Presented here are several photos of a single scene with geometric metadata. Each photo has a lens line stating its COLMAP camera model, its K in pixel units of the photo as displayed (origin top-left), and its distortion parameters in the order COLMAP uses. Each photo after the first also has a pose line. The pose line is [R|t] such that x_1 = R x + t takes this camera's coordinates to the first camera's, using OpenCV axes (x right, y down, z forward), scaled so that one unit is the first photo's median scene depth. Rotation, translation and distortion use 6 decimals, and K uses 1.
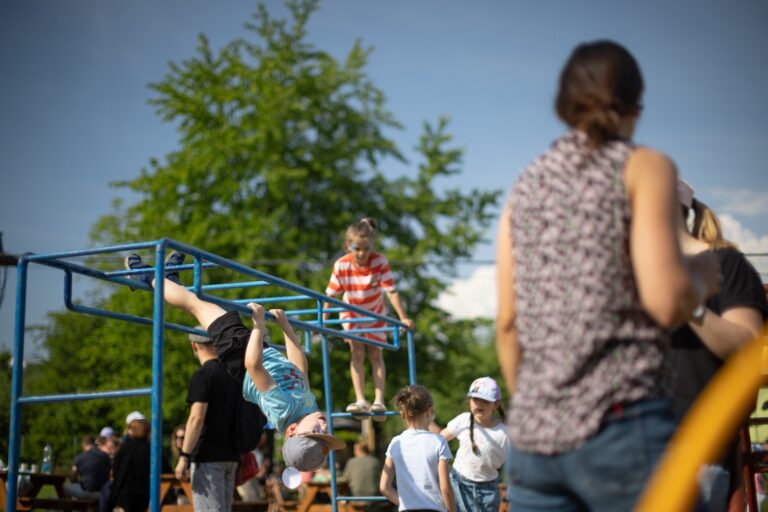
lens RADIAL K [[1161.9, 0, 384.0], [0, 1161.9, 256.0], [0, 0, 1]] dist [0.019965, 0.043231]
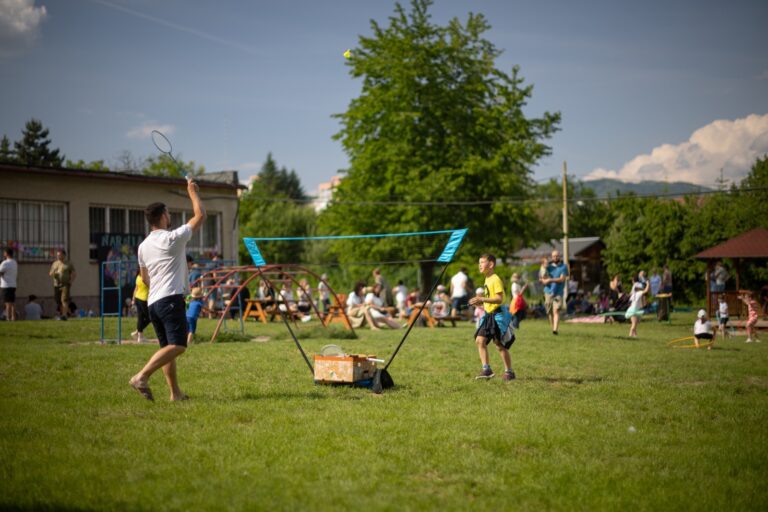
lens RADIAL K [[1161.9, 0, 384.0], [0, 1161.9, 256.0], [0, 0, 1]] dist [0.019965, 0.043231]
pose [[0.922536, -0.000700, -0.385909, 0.464505], [0.071371, 0.983057, 0.168835, -0.143257], [0.379253, -0.183299, 0.906956, -0.470755]]
